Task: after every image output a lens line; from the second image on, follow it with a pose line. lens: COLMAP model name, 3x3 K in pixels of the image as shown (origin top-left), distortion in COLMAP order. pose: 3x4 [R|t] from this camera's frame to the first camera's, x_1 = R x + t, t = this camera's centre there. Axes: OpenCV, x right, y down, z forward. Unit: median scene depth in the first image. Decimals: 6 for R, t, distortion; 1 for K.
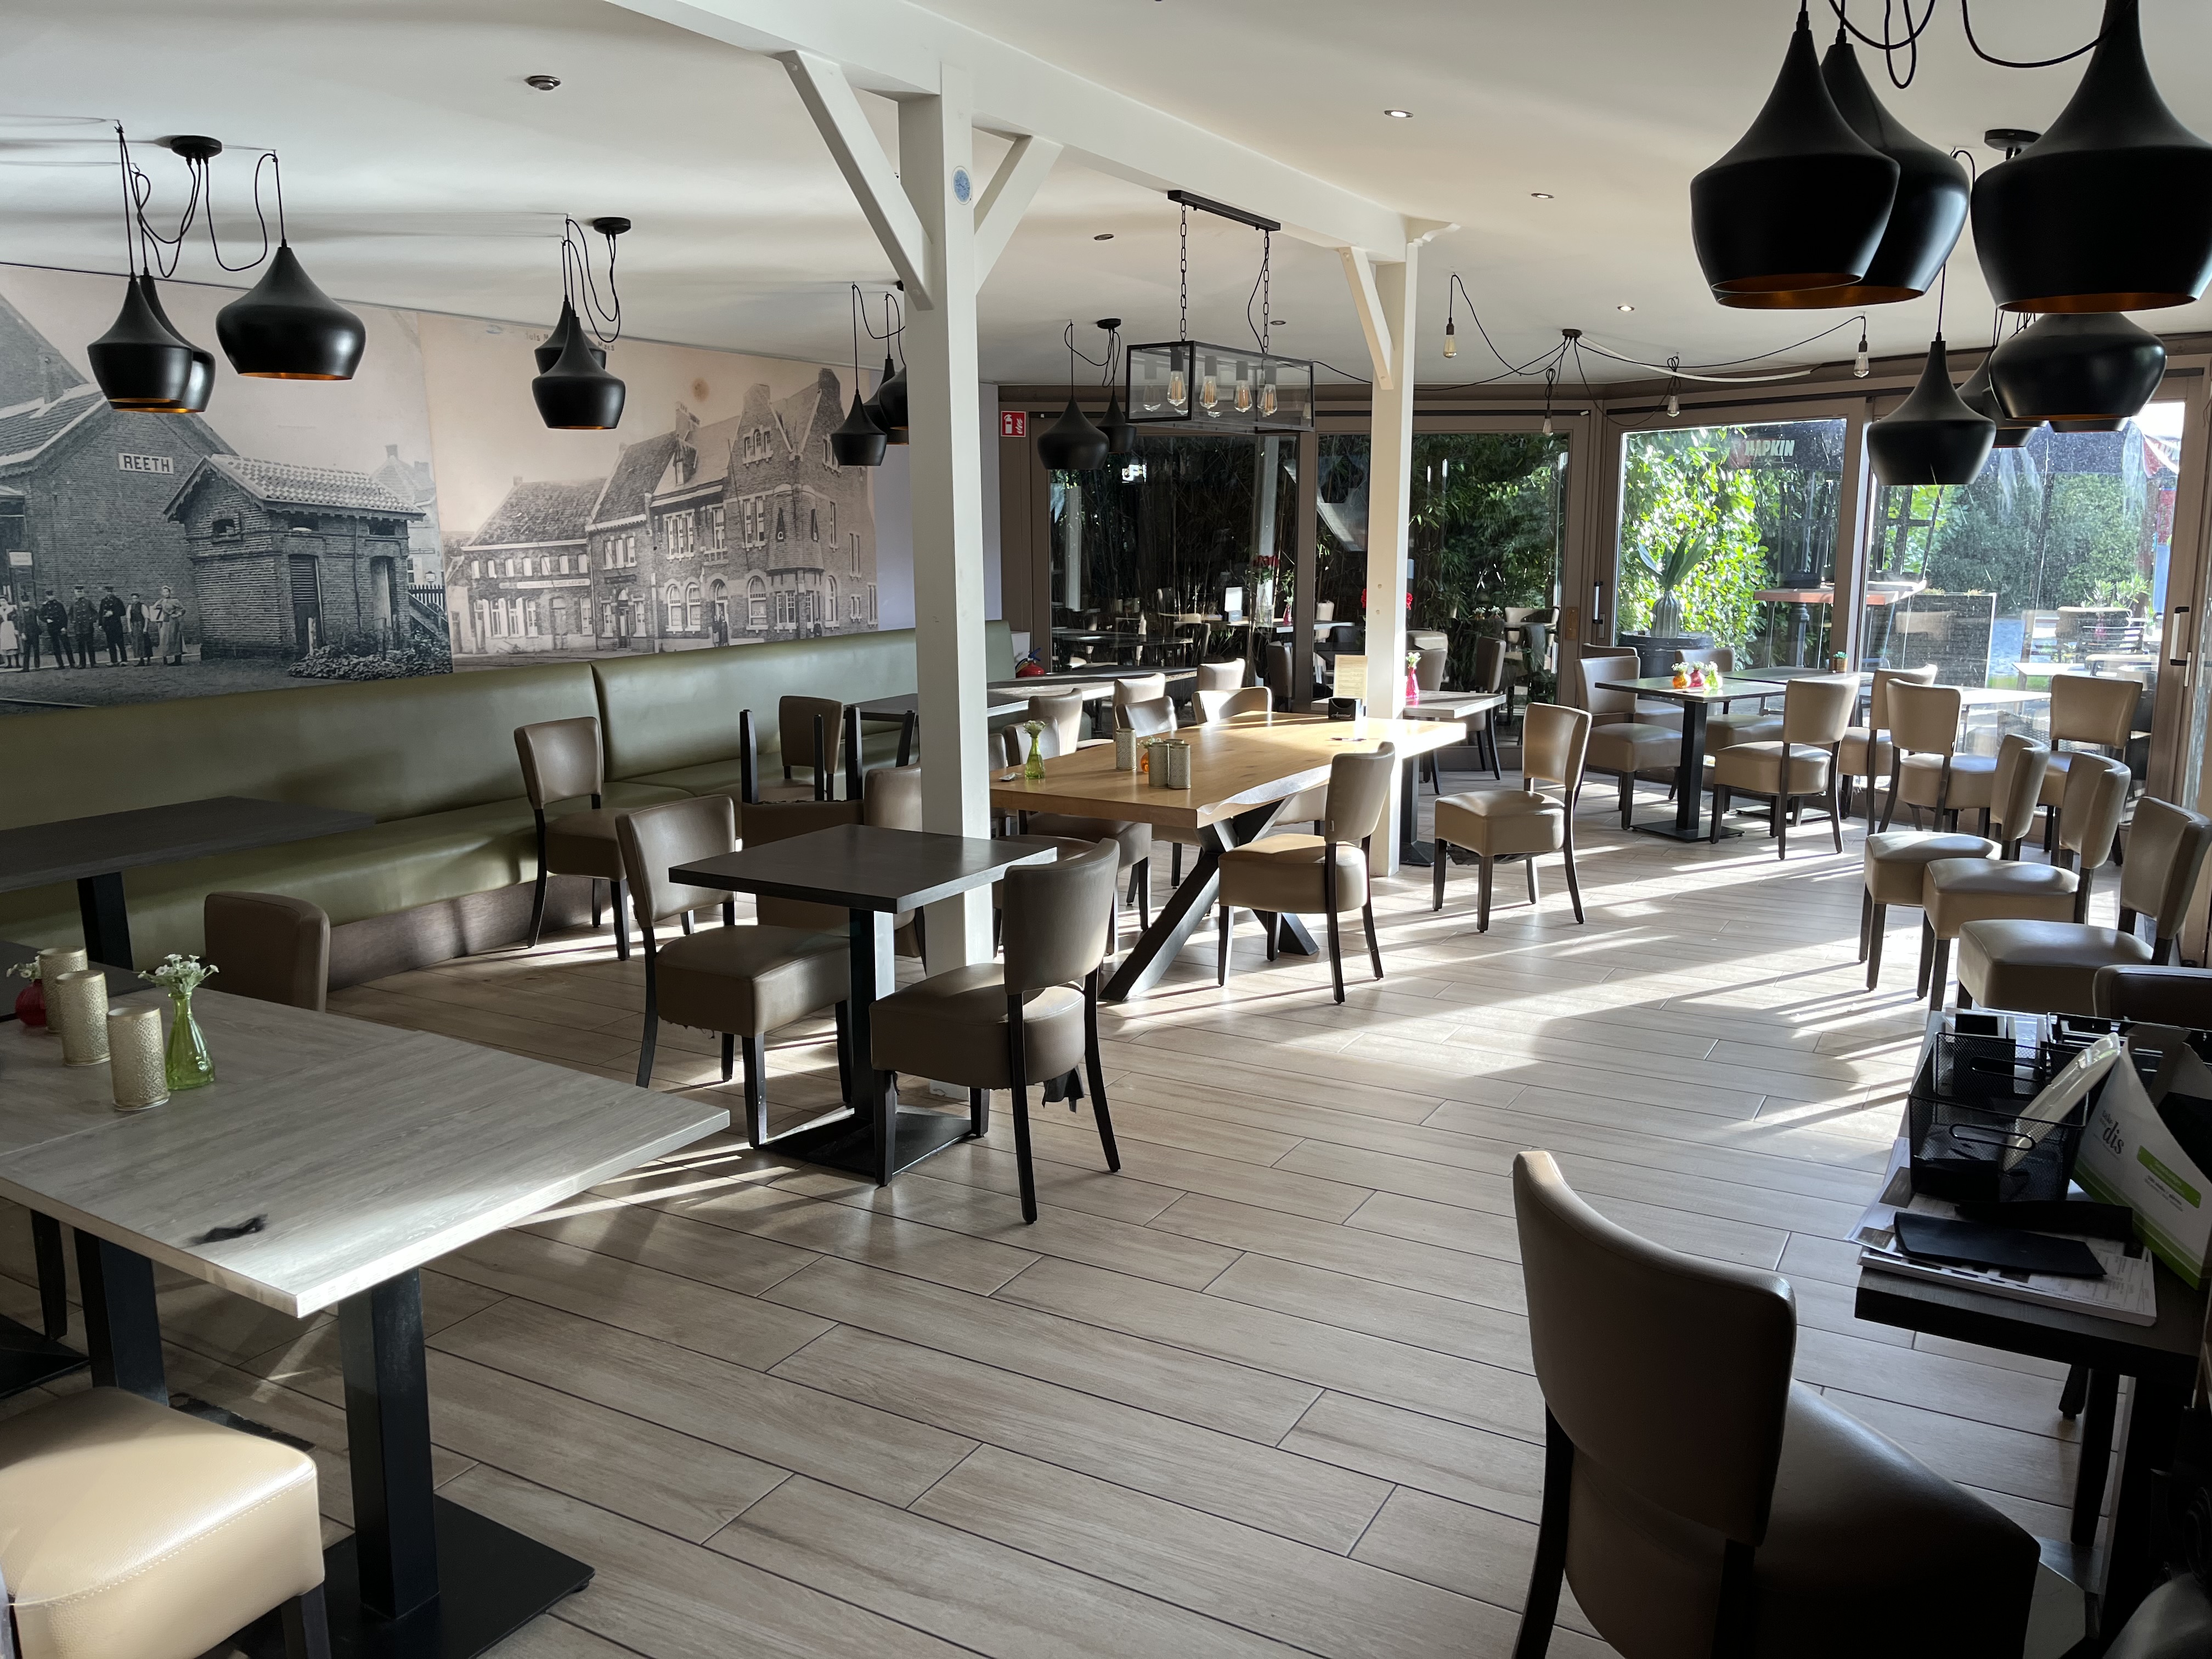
lens RADIAL K [[1685.7, 0, 1123.7], [0, 1685.7, 830.2], [0, 0, 1]] dist [0.006186, -0.000767]
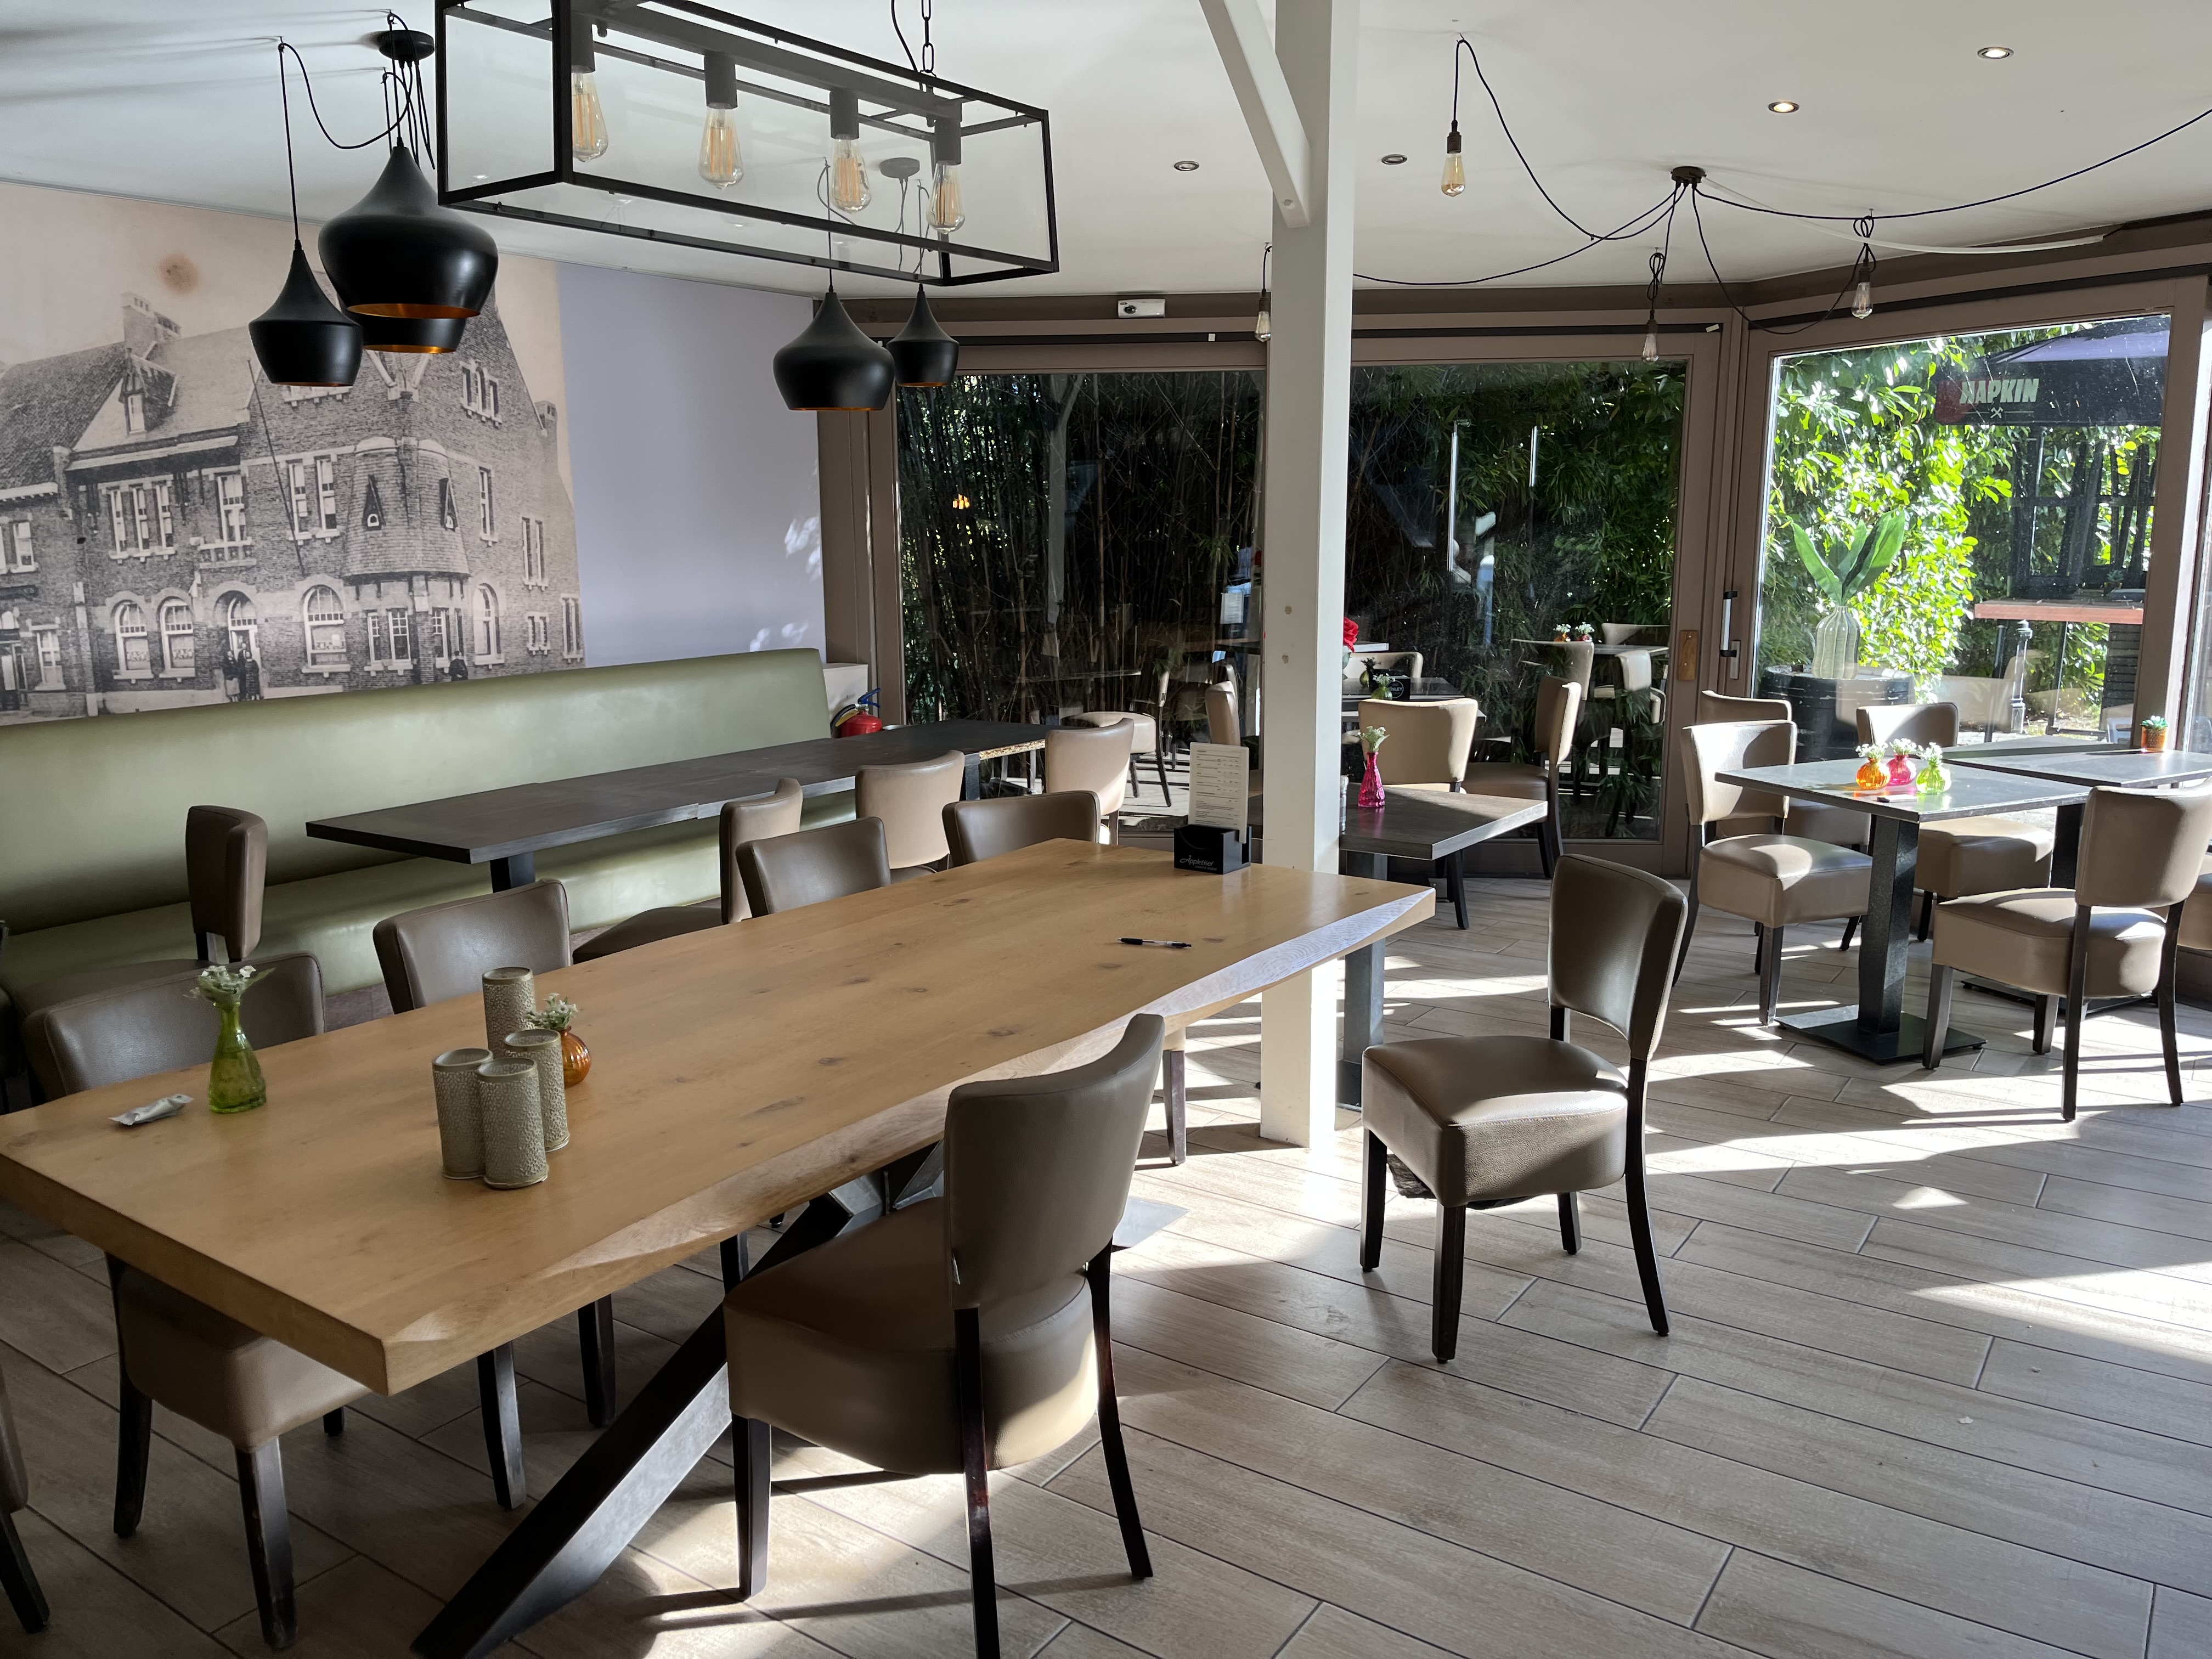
lens RADIAL K [[1685.7, 0, 1085.7], [0, 1685.7, 833.6], [0, 0, 1]] dist [0.006186, -0.000767]
pose [[0.995301, 0.016618, -0.095390, 0.119915], [-0.016022, 0.999847, 0.007016, -0.067553], [0.095492, -0.005454, 0.995415, 0.404213]]
